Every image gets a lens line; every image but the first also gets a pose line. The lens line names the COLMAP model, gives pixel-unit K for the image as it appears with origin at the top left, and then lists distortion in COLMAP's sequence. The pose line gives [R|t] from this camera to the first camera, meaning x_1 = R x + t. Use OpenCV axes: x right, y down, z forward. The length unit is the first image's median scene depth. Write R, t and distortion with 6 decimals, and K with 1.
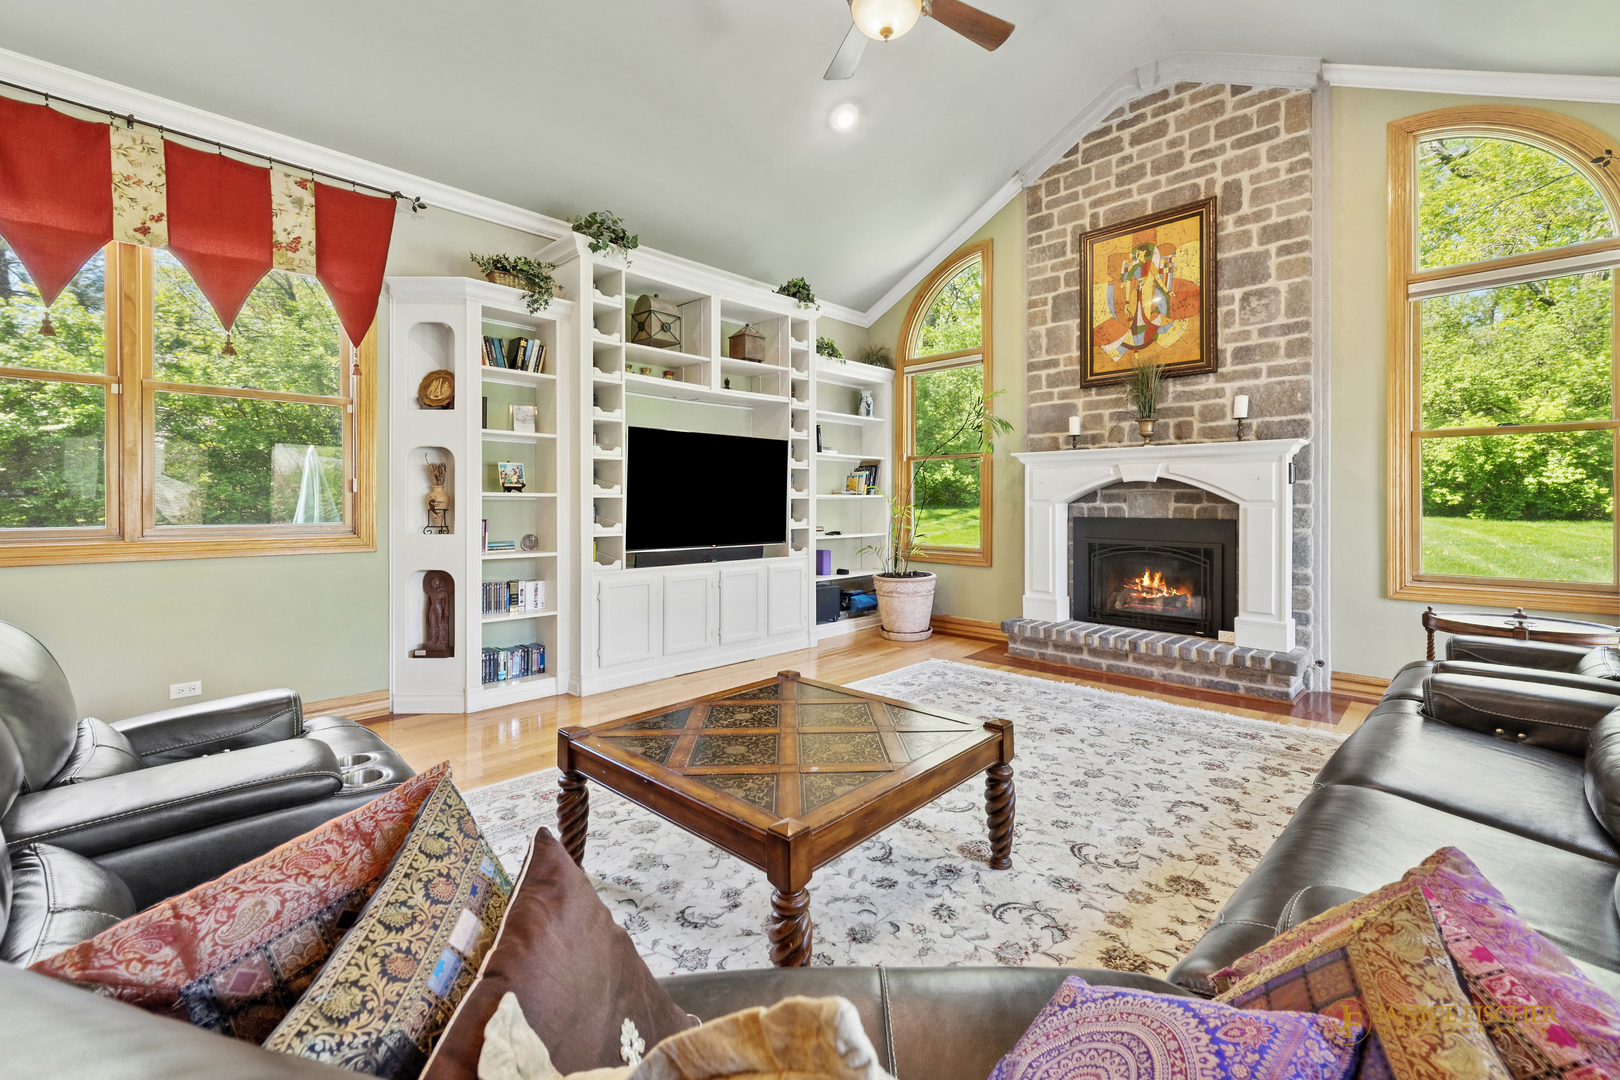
lens RADIAL K [[660.5, 0, 846.8], [0, 660.5, 496.2], [0, 0, 1]] dist [-0.000491, -0.000017]
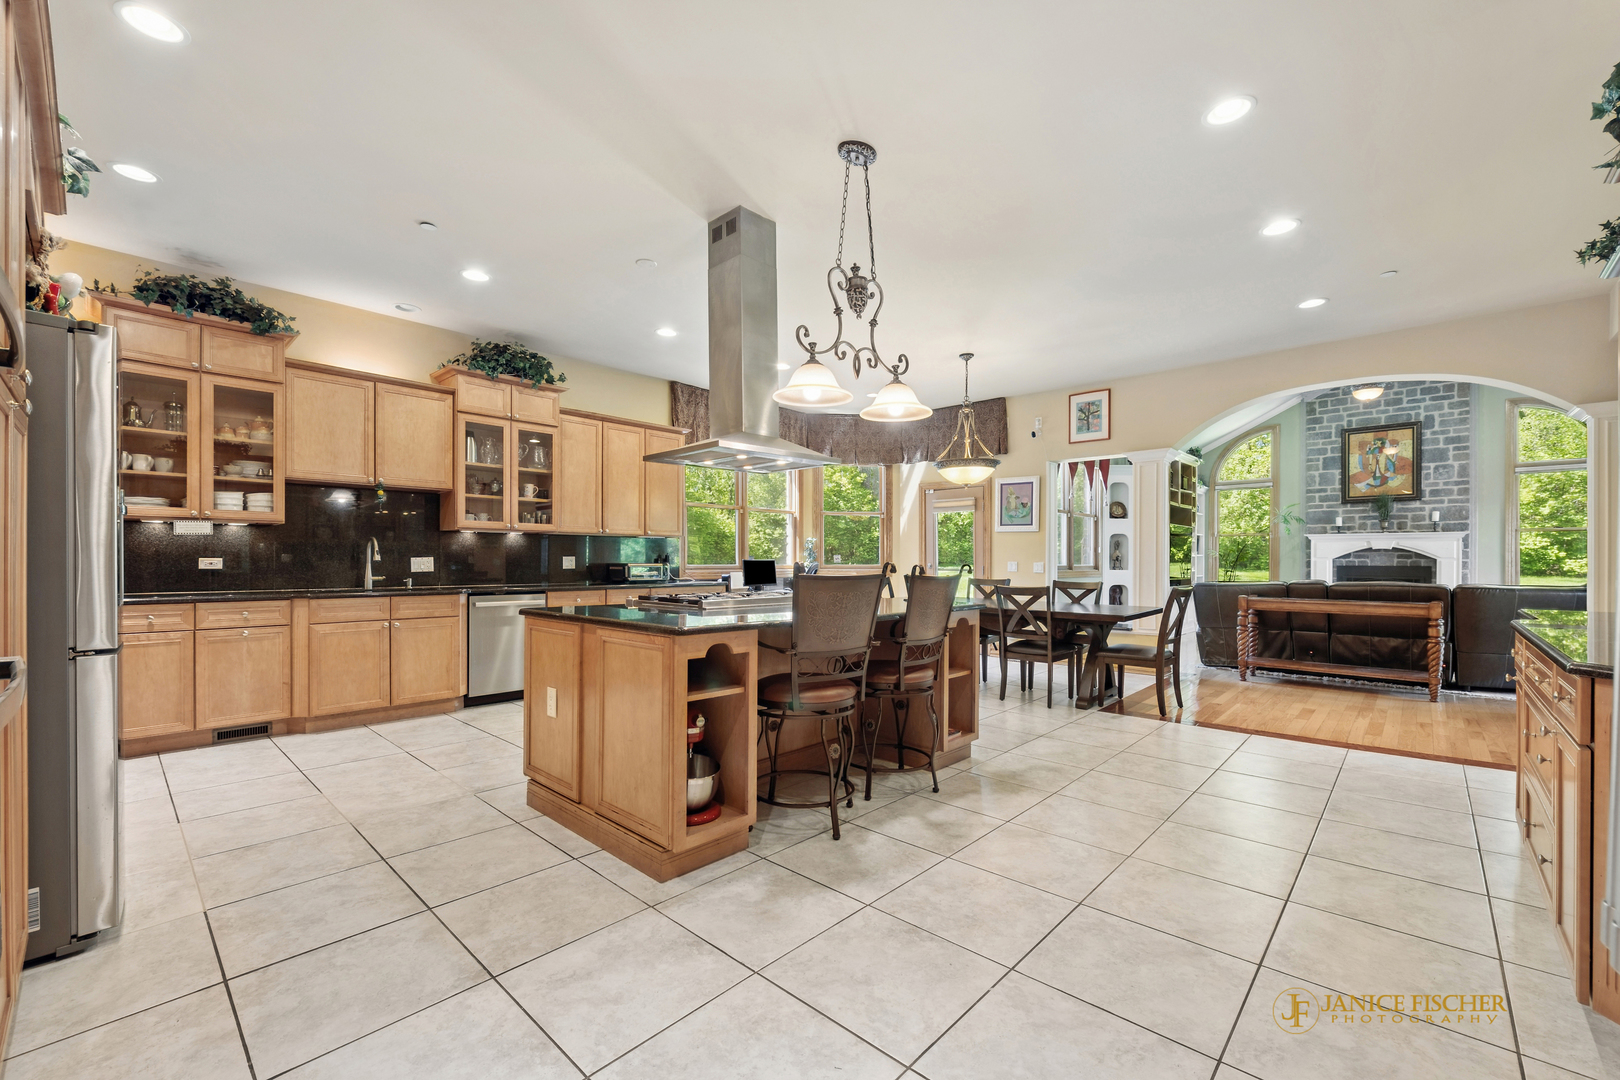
lens RADIAL K [[660.5, 0, 807.2], [0, 660.5, 554.9], [0, 0, 1]] dist [-0.000491, -0.000017]
pose [[0.999832, 0.004474, 0.017755, -1.483061], [-0.004423, 0.999986, -0.002895, 0.011959], [-0.017767, 0.002816, 0.999838, -1.137470]]
